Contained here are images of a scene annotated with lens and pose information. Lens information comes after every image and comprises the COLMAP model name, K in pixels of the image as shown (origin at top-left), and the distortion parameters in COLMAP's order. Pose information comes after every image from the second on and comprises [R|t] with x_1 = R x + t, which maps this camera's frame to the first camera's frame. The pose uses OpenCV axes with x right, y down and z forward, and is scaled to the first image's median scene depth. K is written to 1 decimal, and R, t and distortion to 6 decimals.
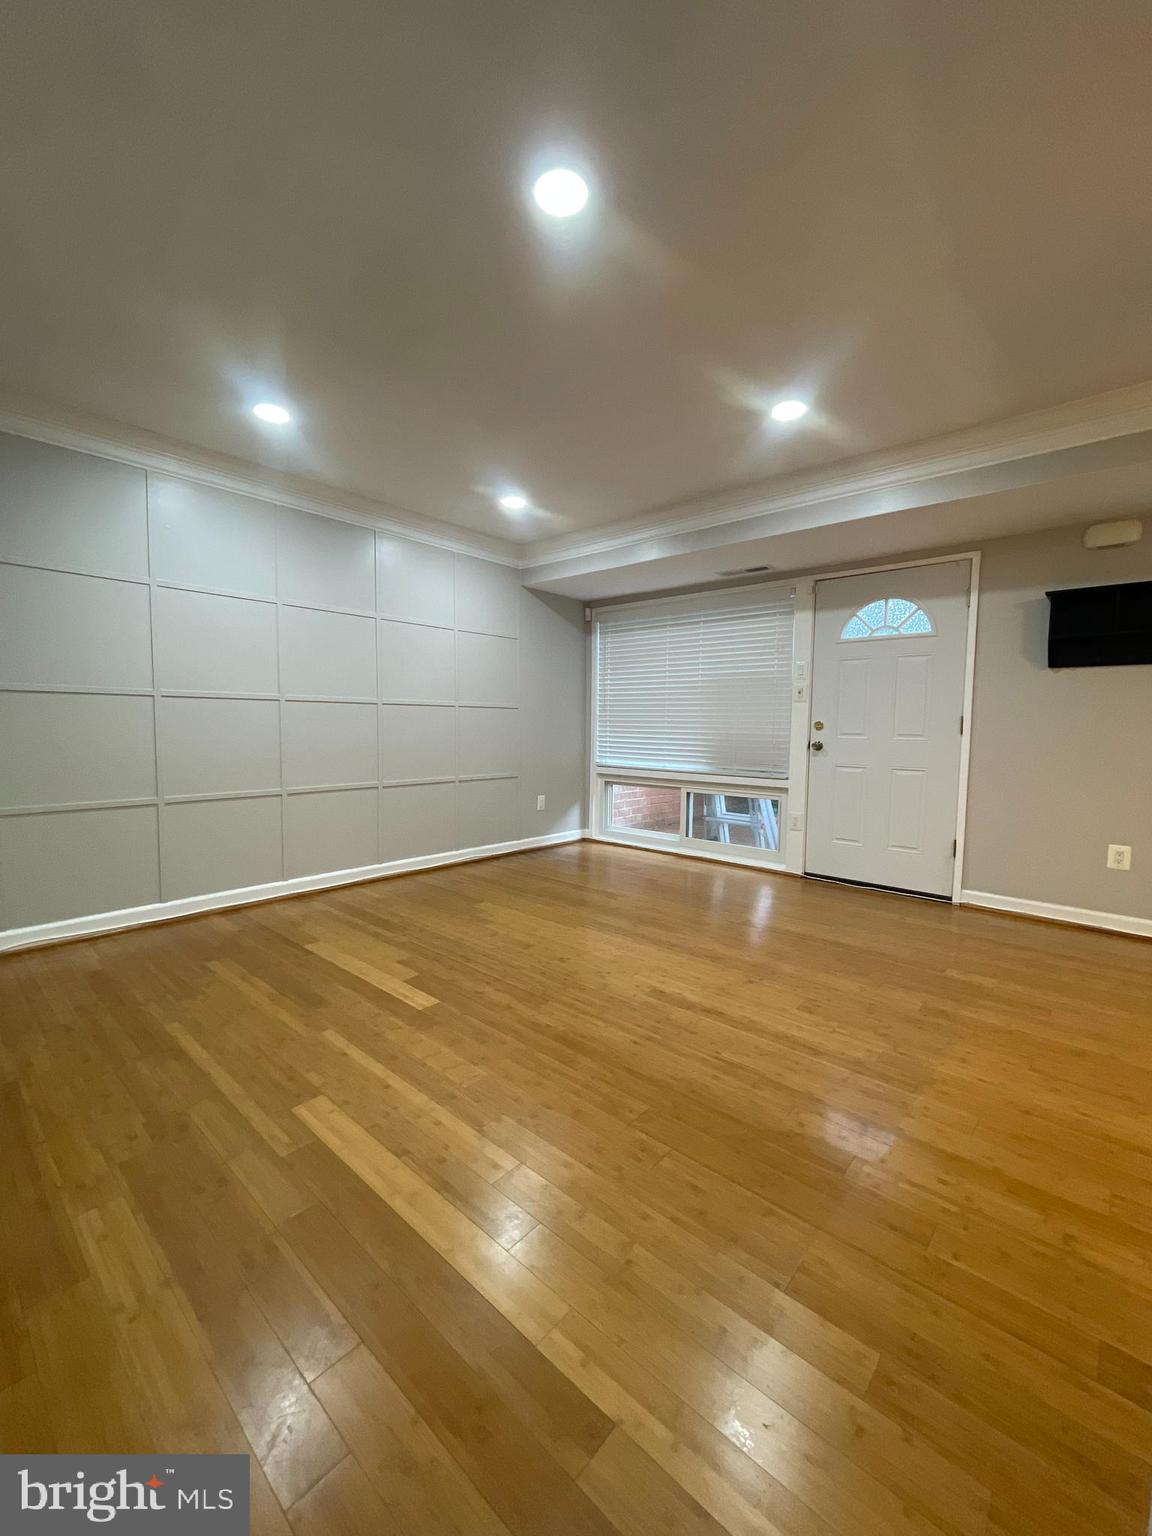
lens RADIAL K [[620.5, 0, 578.3], [0, 620.5, 769.5], [0, 0, 1]] dist [-0.001938, -0.000331]
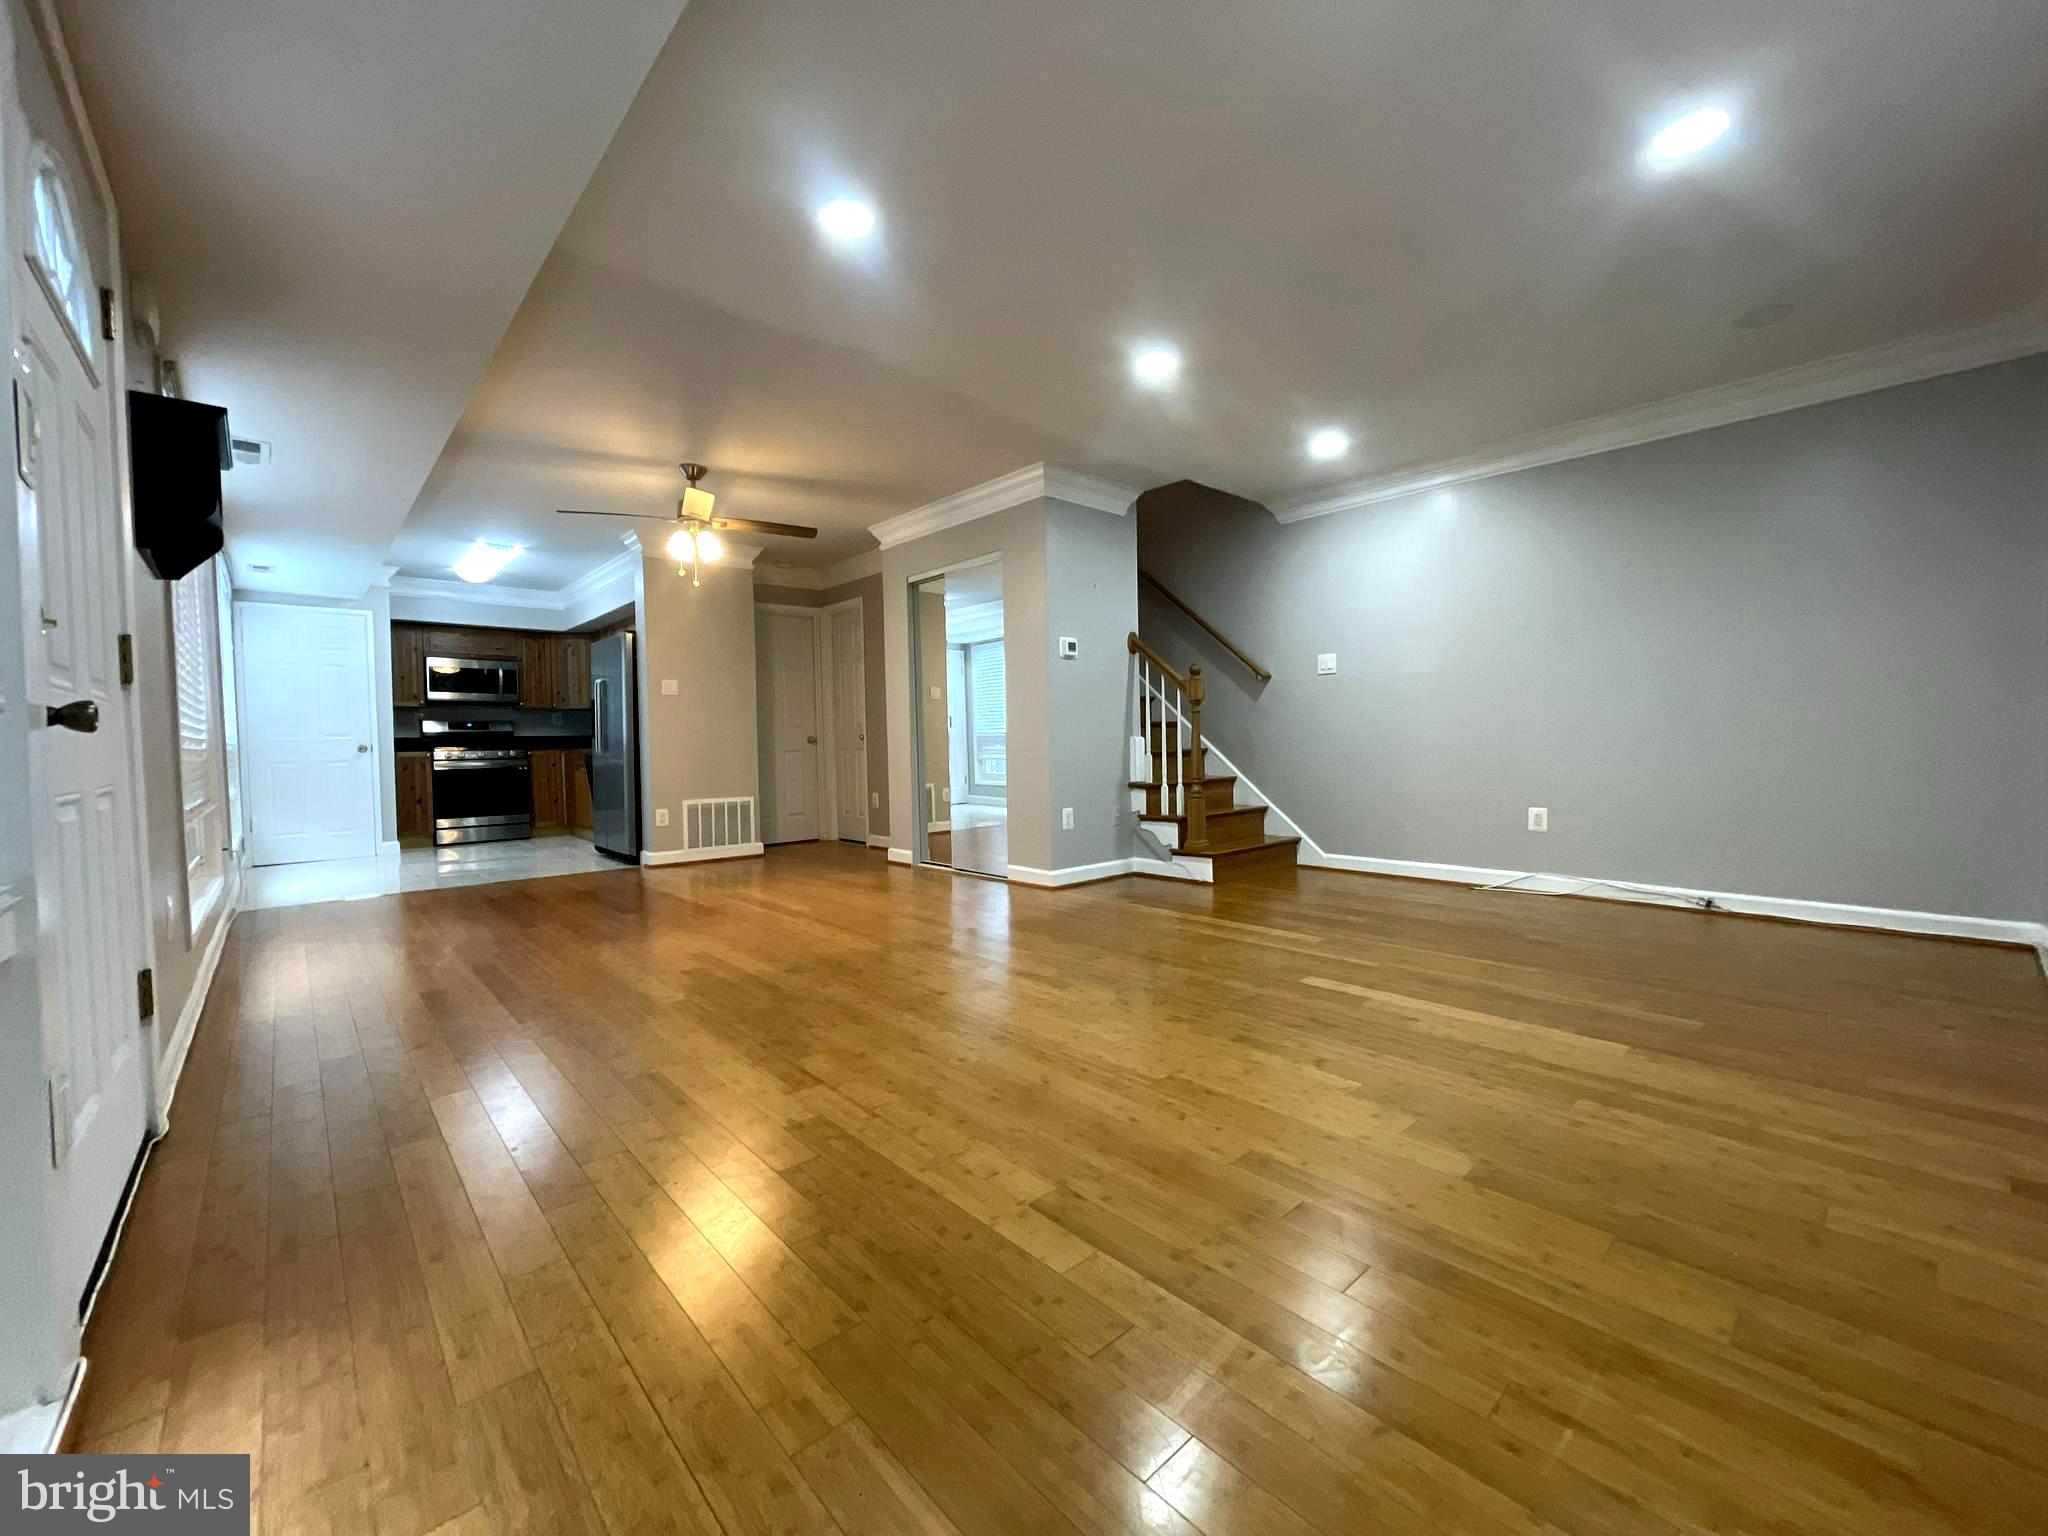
lens RADIAL K [[825.5, 0, 1027.7], [0, 825.5, 768.2], [0, 0, 1]] dist [-0.002238, -0.000365]
pose [[-0.994132, -0.000851, 0.108174, 0.029567], [0.011059, 0.993930, 0.109460, -0.051990], [-0.107611, 0.110014, -0.988087, 1.354832]]
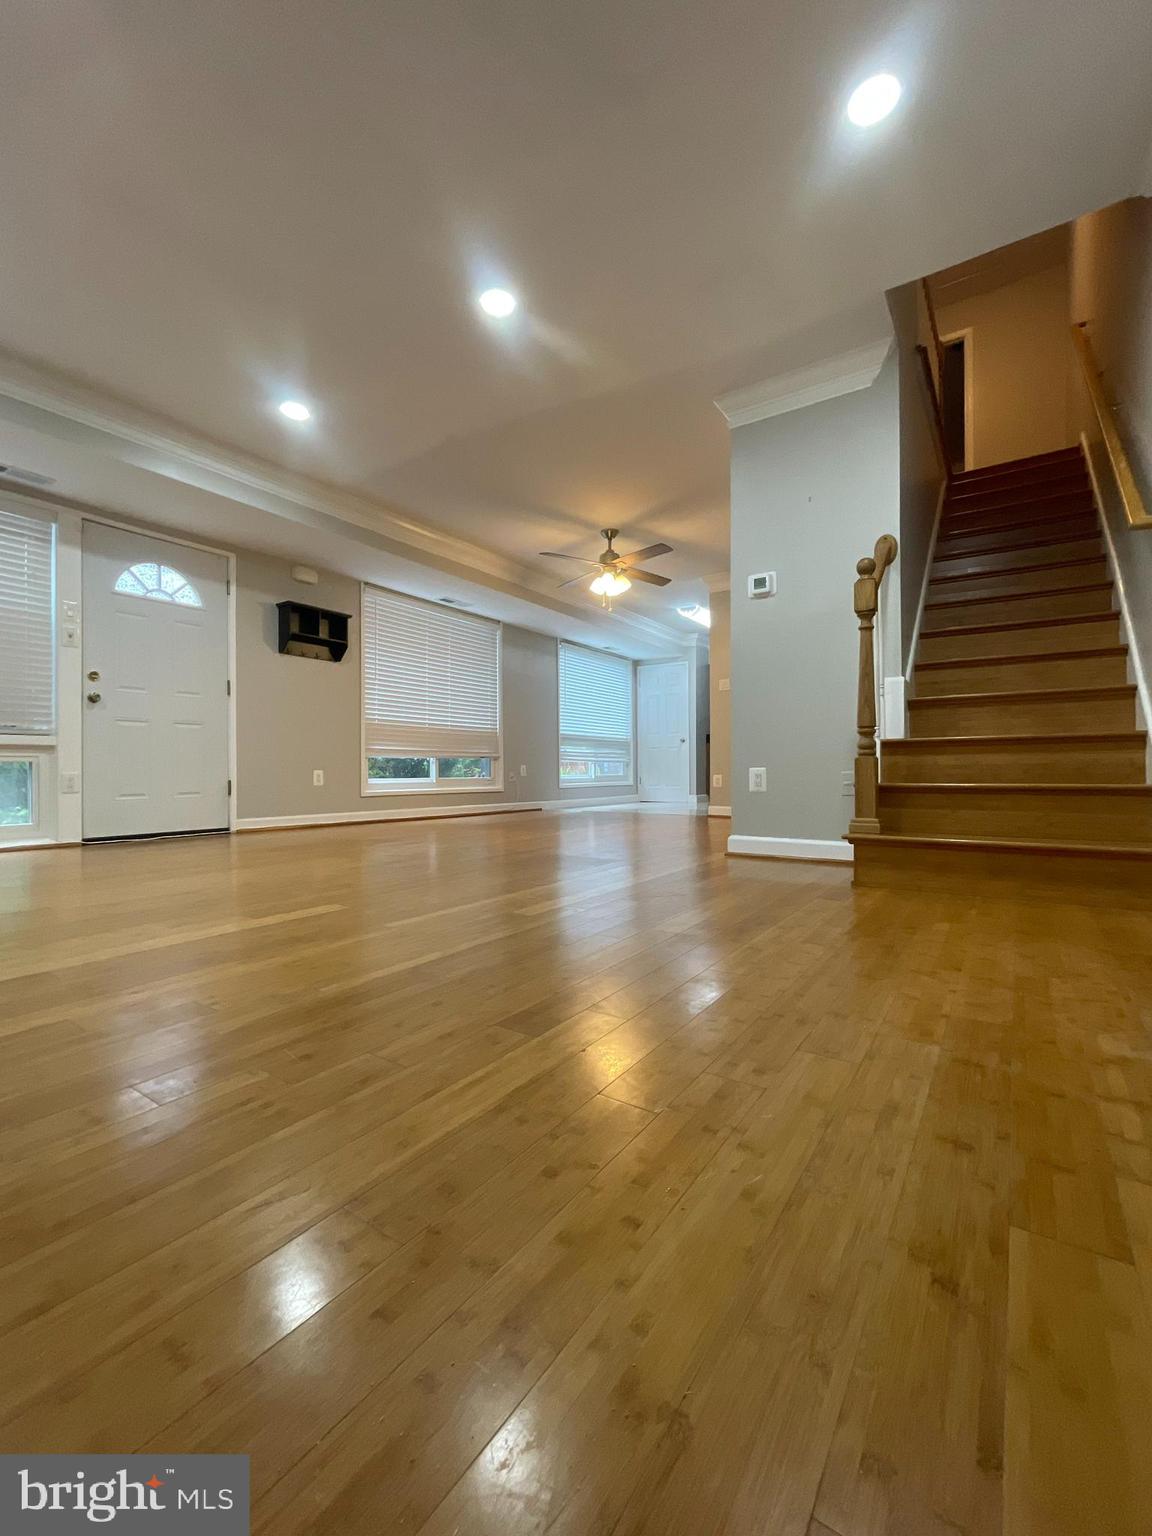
lens RADIAL K [[644.2, 0, 577.1], [0, 644.2, 768.1], [0, 0, 1]] dist [-0.001158, -0.000004]
pose [[-0.128403, -0.009509, 0.991676, -0.722329], [0.076961, 0.996843, 0.019524, 0.113195], [-0.988731, 0.078827, -0.127266, 0.456942]]
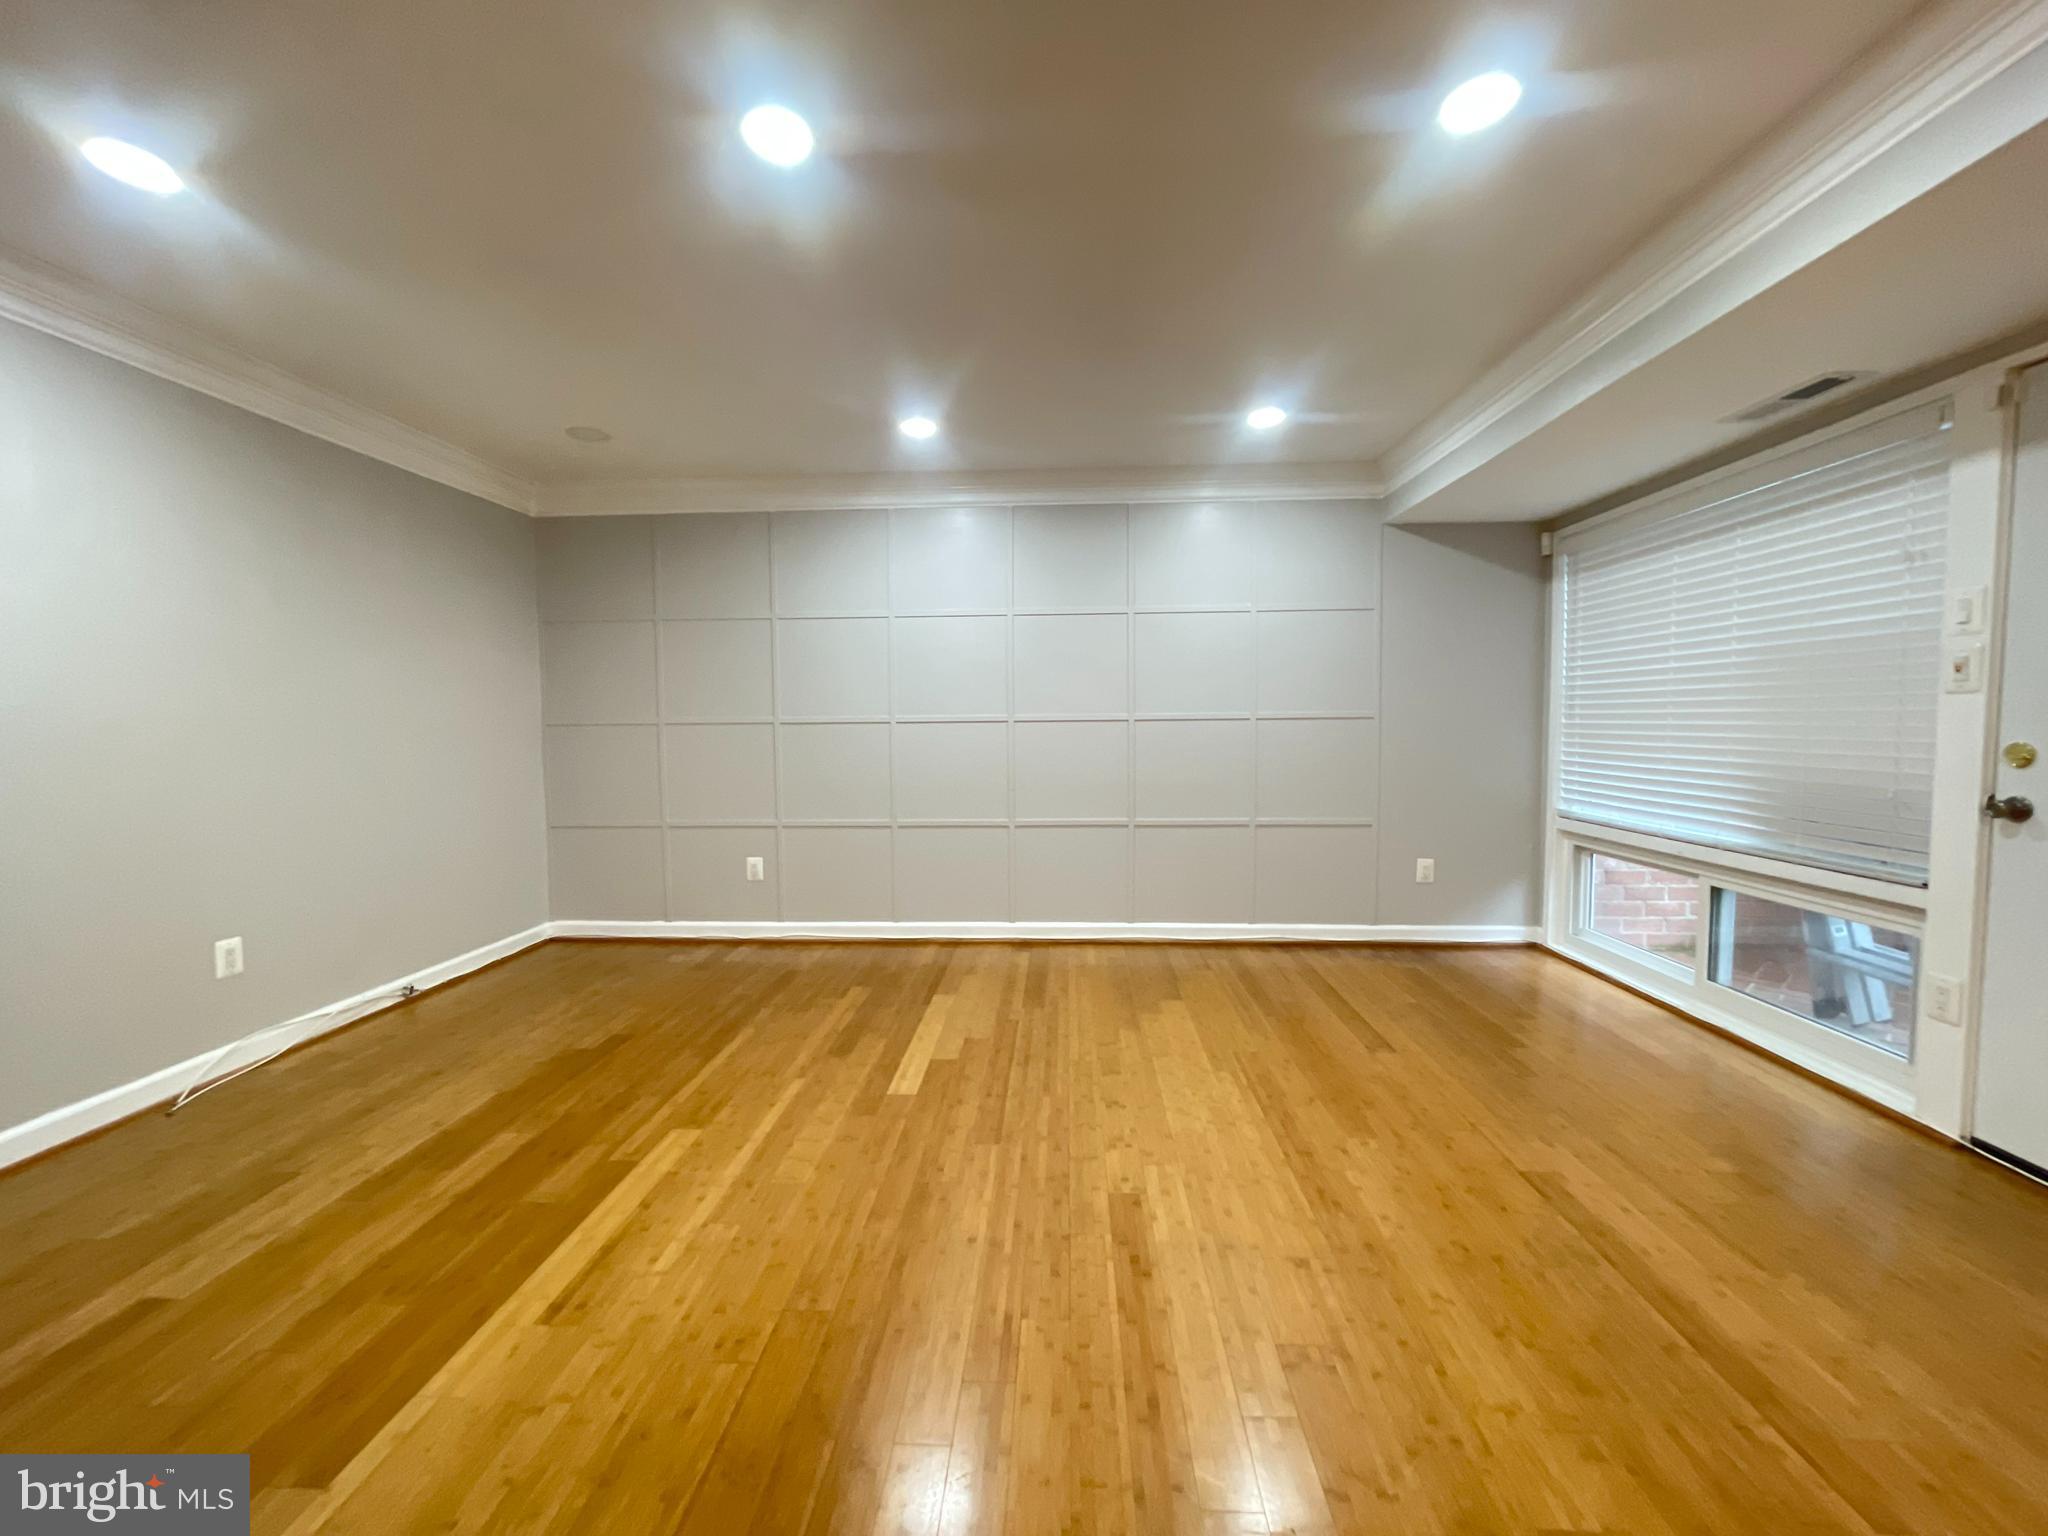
lens RADIAL K [[827.4, 0, 1021.1], [0, 827.4, 769.9], [0, 0, 1]] dist [-0.001938, -0.000331]
pose [[0.623294, 0.028232, -0.781478, 0.437244], [-0.041018, 0.999153, 0.003381, -0.042682], [0.780911, 0.029948, 0.623924, 0.245665]]
